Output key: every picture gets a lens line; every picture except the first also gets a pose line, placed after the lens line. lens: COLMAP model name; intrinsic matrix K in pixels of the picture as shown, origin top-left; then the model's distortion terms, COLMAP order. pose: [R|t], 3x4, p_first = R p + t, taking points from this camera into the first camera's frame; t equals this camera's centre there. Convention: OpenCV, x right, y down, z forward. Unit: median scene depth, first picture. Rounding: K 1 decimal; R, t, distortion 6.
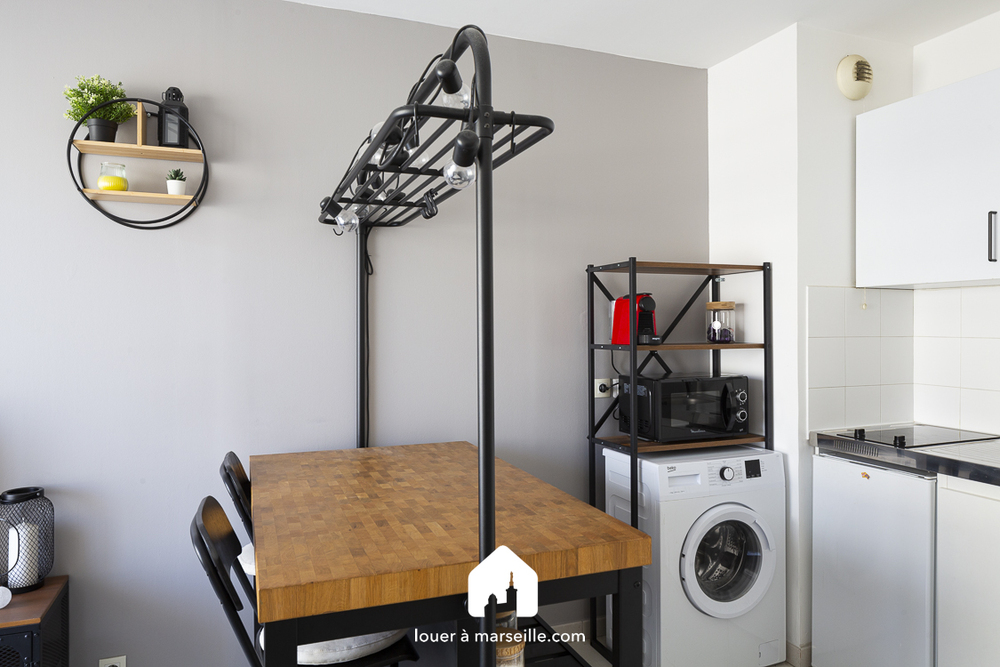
lens RADIAL K [[670.5, 0, 500.0], [0, 670.5, 333.5], [0, 0, 1]] dist [0.000037, -0.000192]
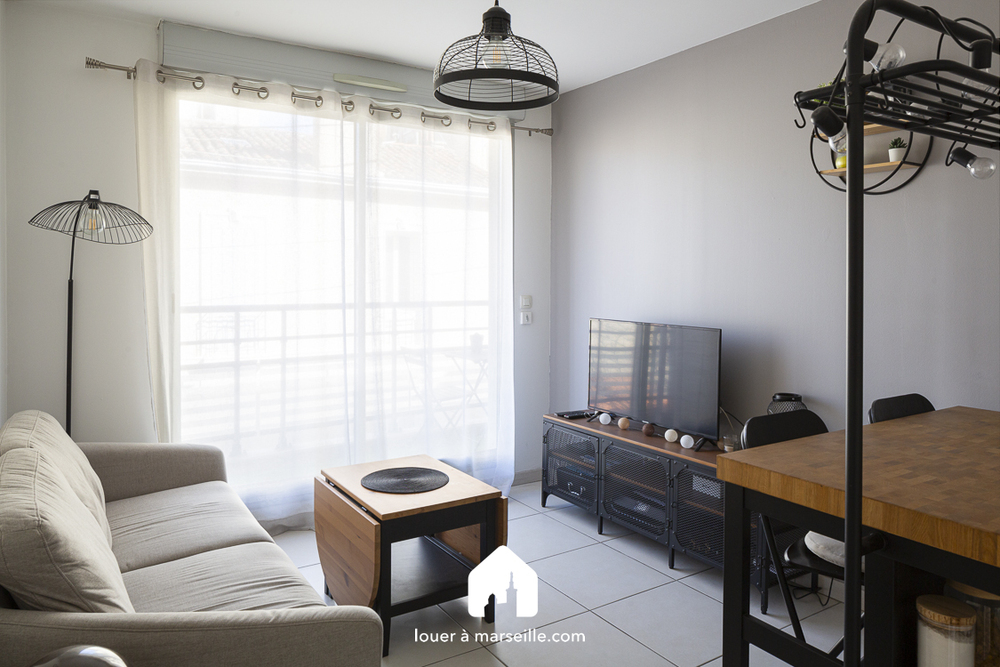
lens RADIAL K [[665.4, 0, 497.0], [0, 665.4, 285.1], [0, 0, 1]] dist [0.002855, 0.001293]
pose [[0.205227, 0.014952, -0.978600, 0.704618], [-0.017906, 0.999773, 0.011521, 0.002674], [0.978551, 0.015159, 0.205448, 0.167972]]
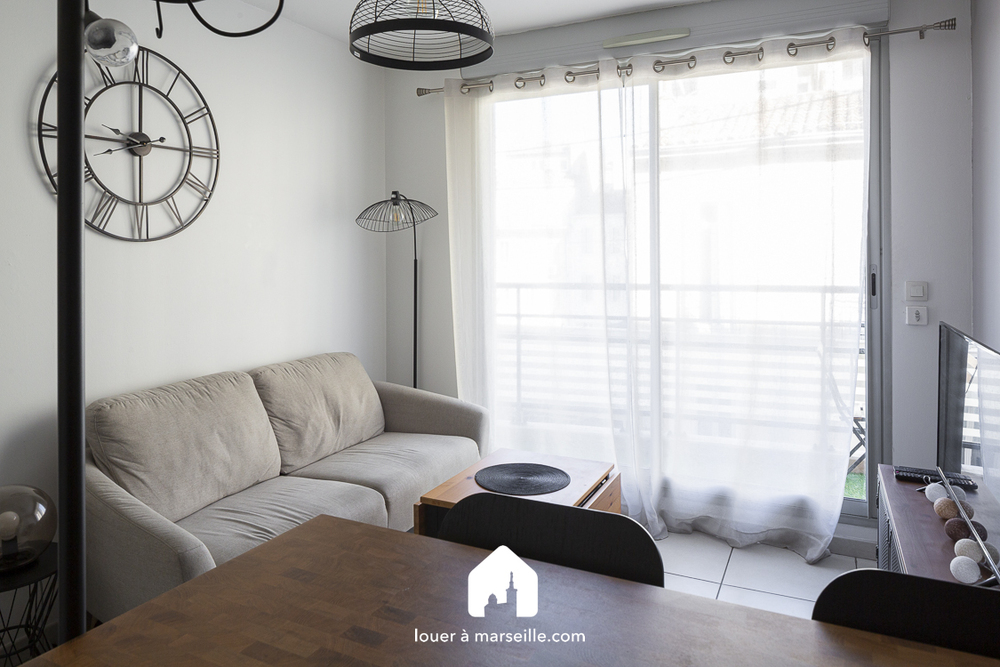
lens RADIAL K [[685.8, 0, 499.5], [0, 685.8, 249.5], [0, 0, 1]] dist [0.004622, 0.001949]
pose [[-0.724404, 0.005746, -0.689351, 0.122557], [-0.000598, 0.999960, 0.008963, -0.029678], [0.689375, 0.006906, -0.724372, 1.481727]]
